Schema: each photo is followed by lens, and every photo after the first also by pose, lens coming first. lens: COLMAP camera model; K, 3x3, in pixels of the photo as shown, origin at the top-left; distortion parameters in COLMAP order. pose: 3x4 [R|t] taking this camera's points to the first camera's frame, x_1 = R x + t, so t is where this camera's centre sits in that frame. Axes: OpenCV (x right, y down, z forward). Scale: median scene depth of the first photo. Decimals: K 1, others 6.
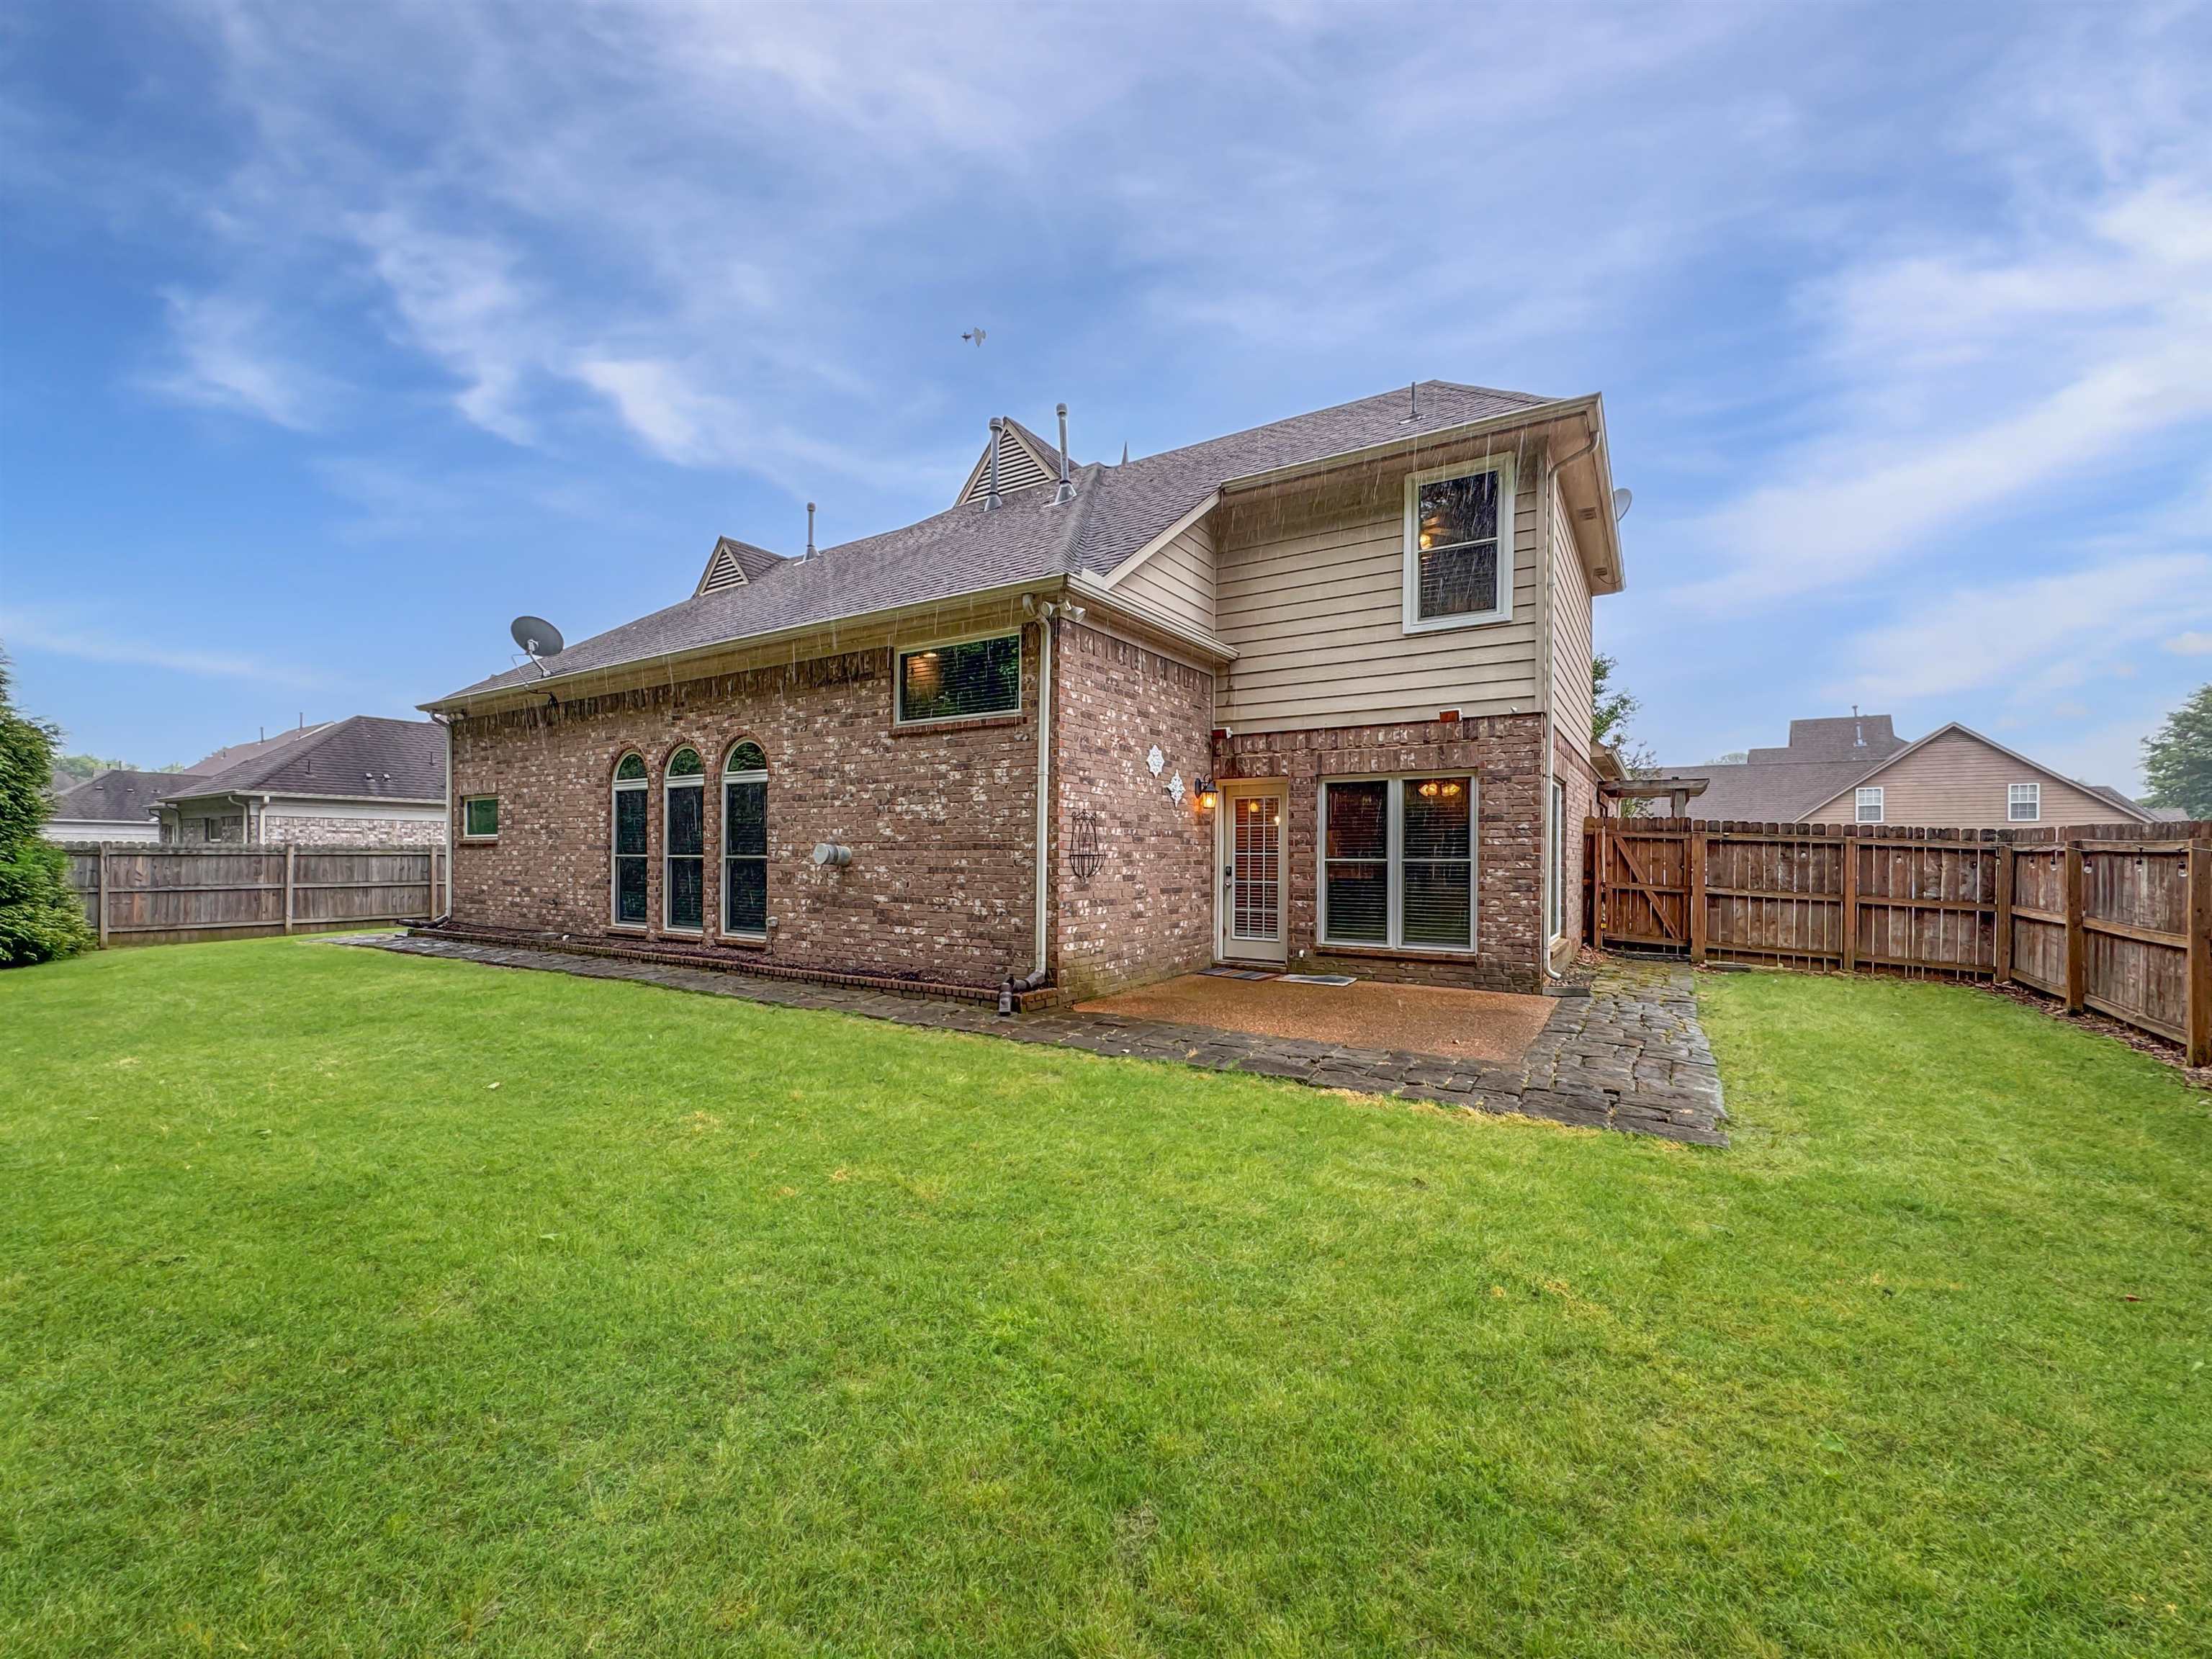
lens RADIAL K [[912.9, 0, 1114.6], [0, 912.9, 848.9], [0, 0, 1]] dist [-0.003598, 0.000427]
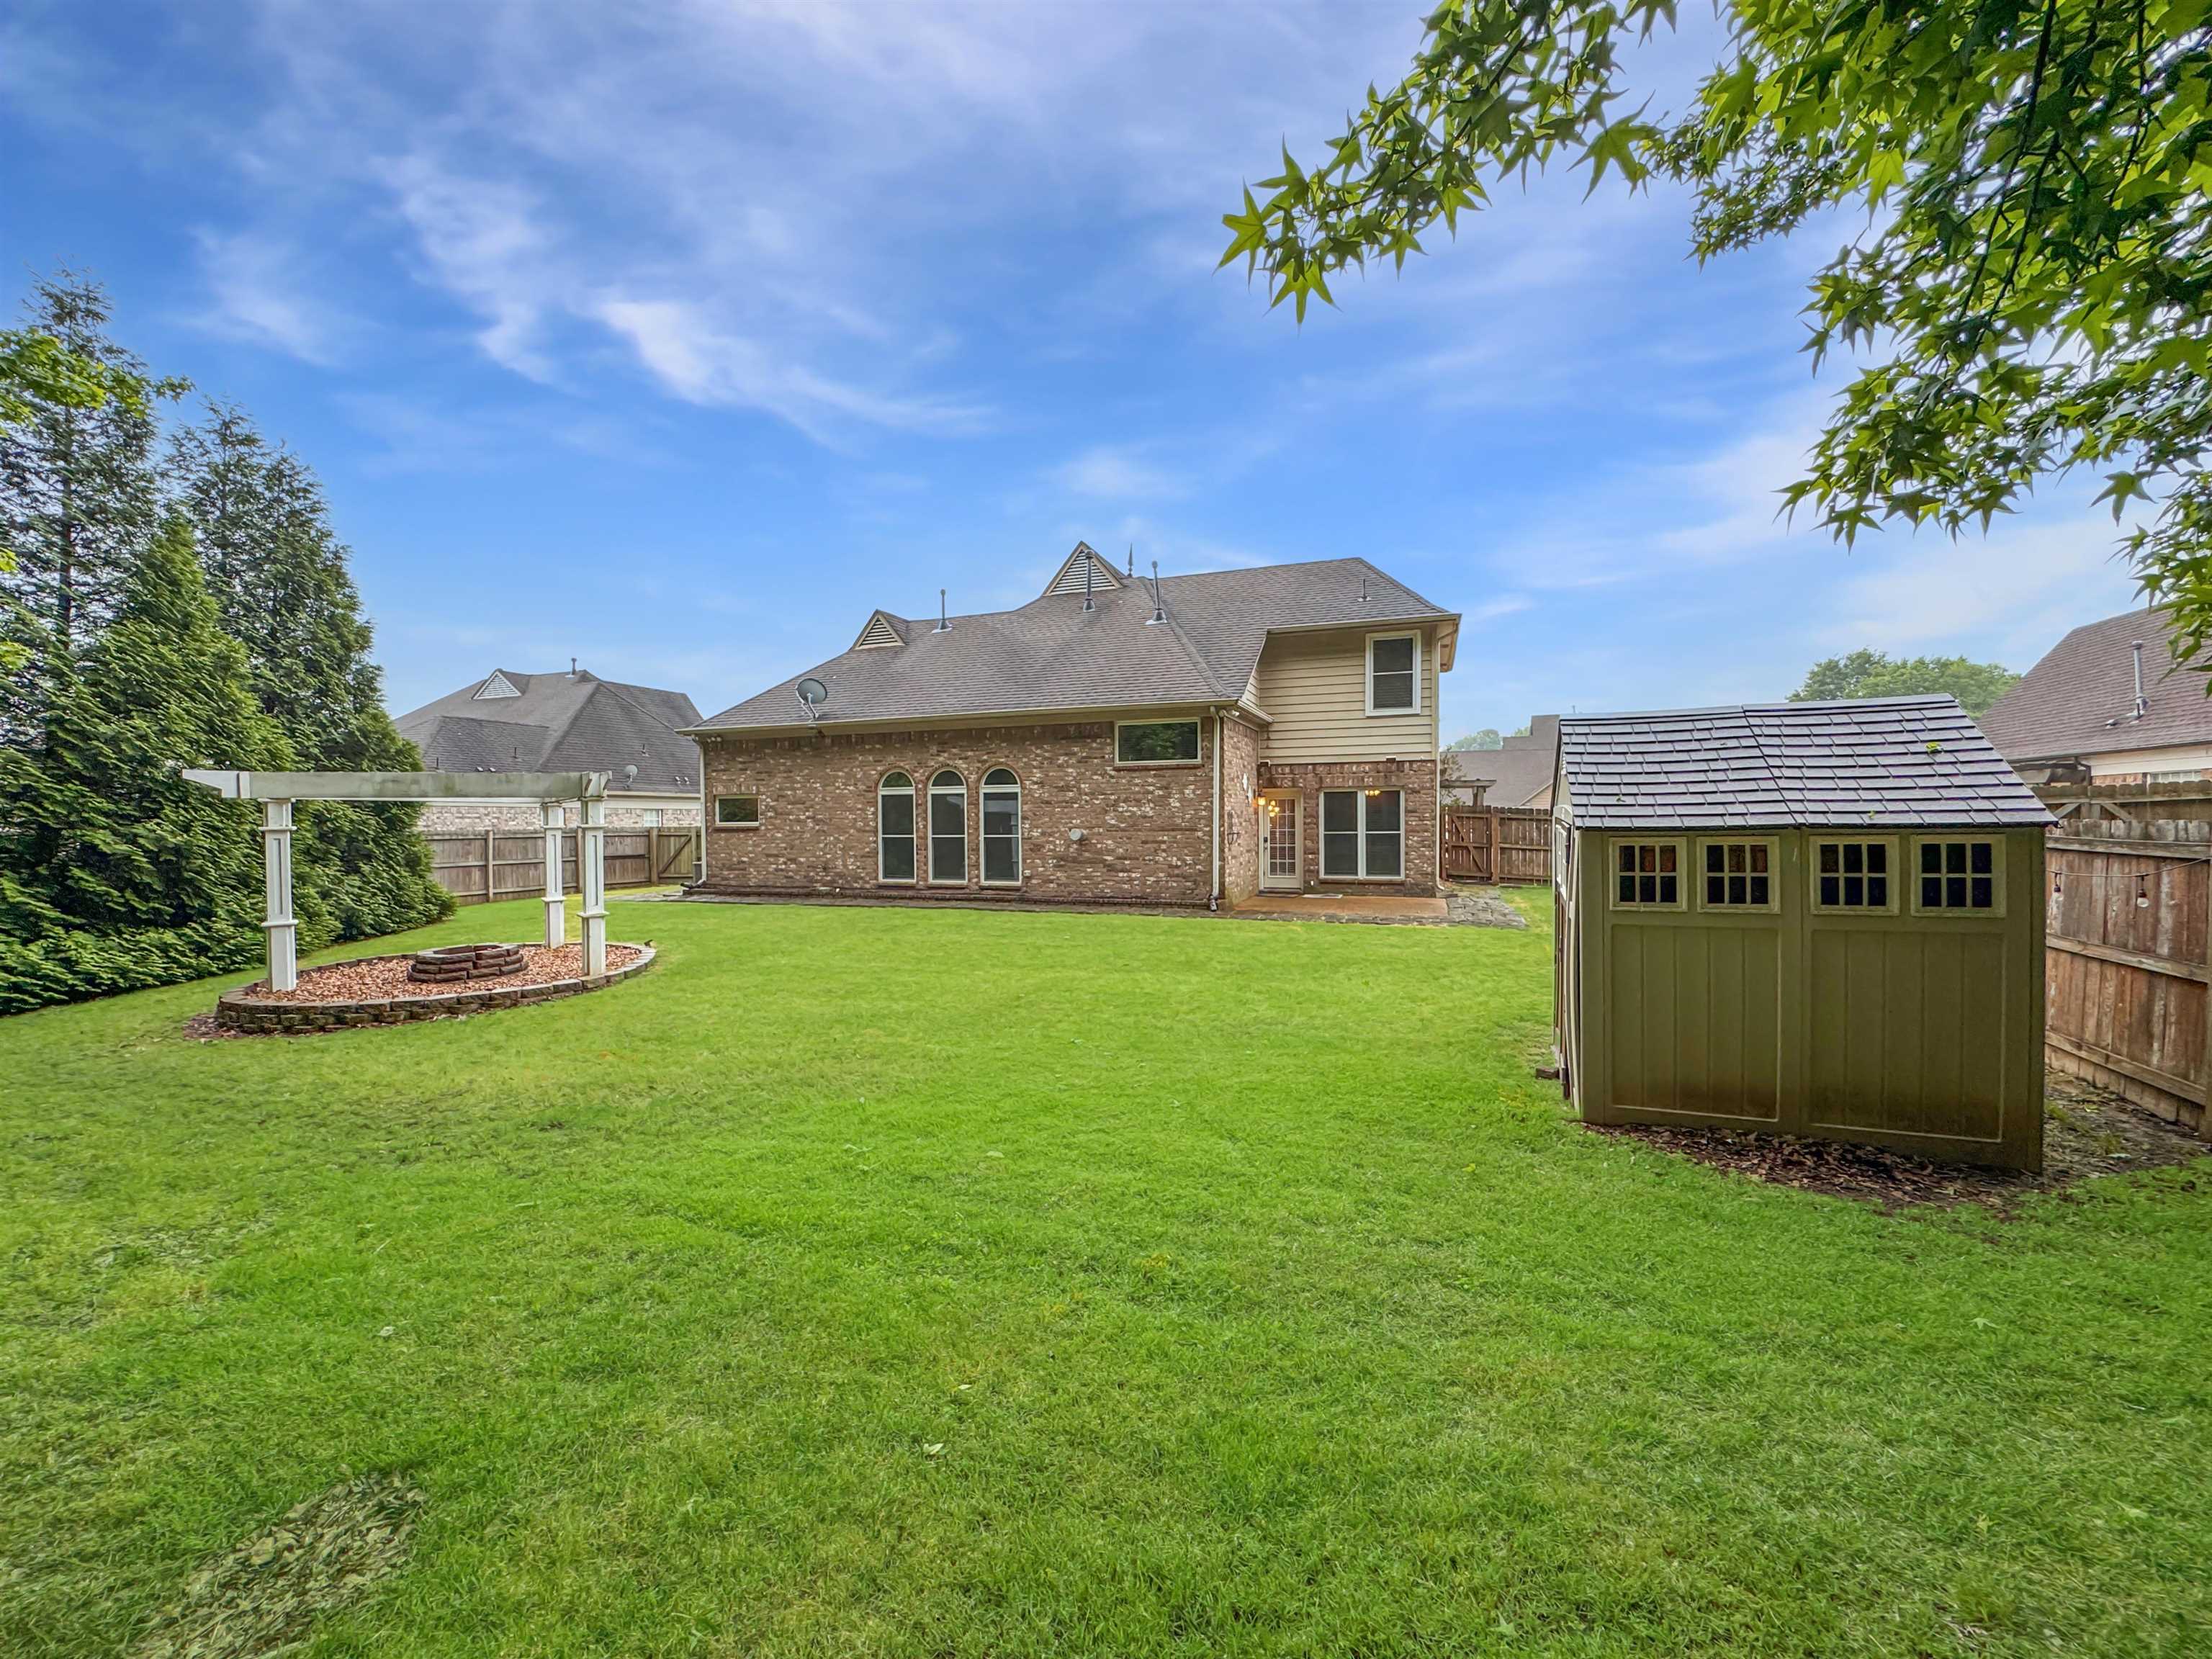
lens RADIAL K [[912.9, 0, 1114.8], [0, 912.9, 814.9], [0, 0, 1]] dist [-0.003598, 0.000427]
pose [[0.975518, -0.011468, 0.219620, -0.594590], [0.011006, 0.999934, 0.003327, -0.035621], [-0.219643, -0.000828, 0.975580, -0.729729]]
